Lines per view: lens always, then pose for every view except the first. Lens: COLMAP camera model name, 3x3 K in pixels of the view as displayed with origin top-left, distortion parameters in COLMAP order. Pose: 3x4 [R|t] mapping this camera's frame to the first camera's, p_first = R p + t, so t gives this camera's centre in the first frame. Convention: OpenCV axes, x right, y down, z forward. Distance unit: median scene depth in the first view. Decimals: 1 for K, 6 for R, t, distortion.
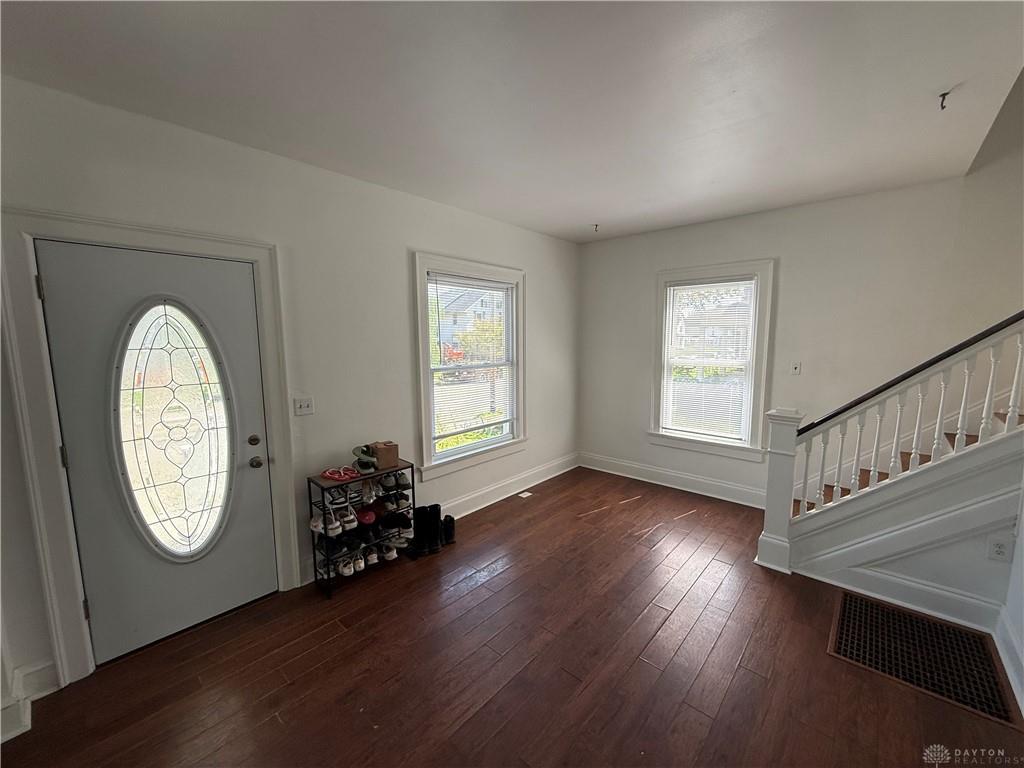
lens RADIAL K [[408.4, 0, 512.4], [0, 408.4, 386.2], [0, 0, 1]] dist [0.001042, 0.000412]
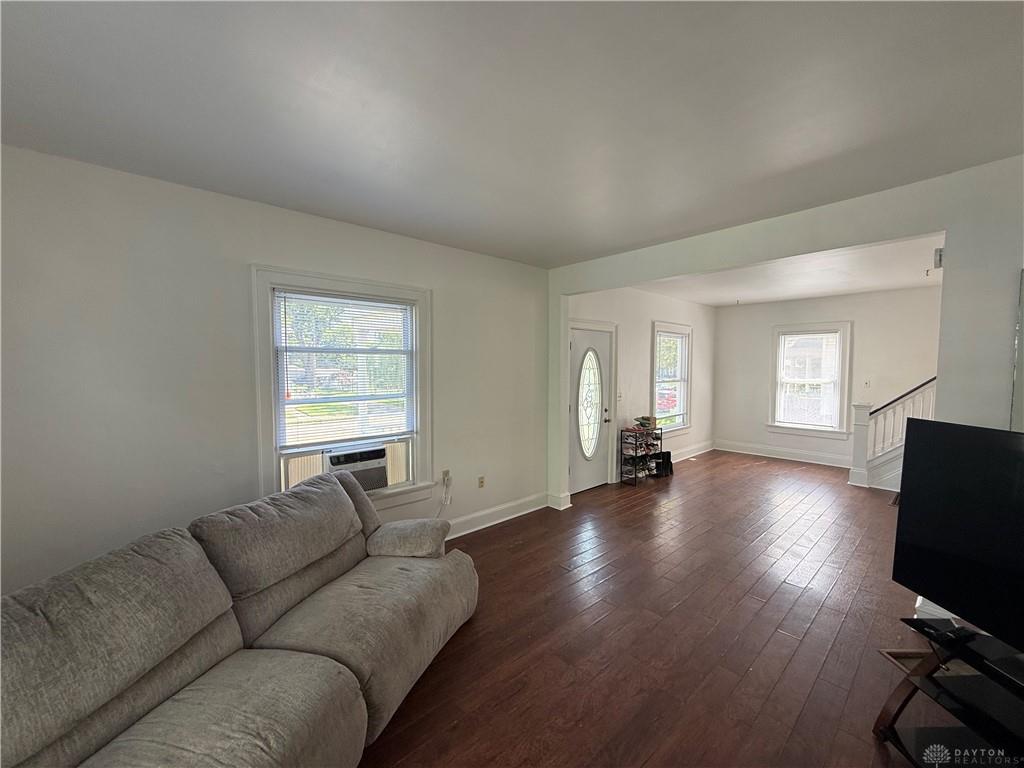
lens RADIAL K [[408.4, 0, 512.1], [0, 408.4, 386.0], [0, 0, 1]] dist [0.001042, 0.000412]
pose [[0.994810, 0.008971, -0.101351, -0.700501], [-0.015819, 0.997630, -0.066964, 0.119990], [0.100510, 0.068220, 0.992594, -0.974692]]
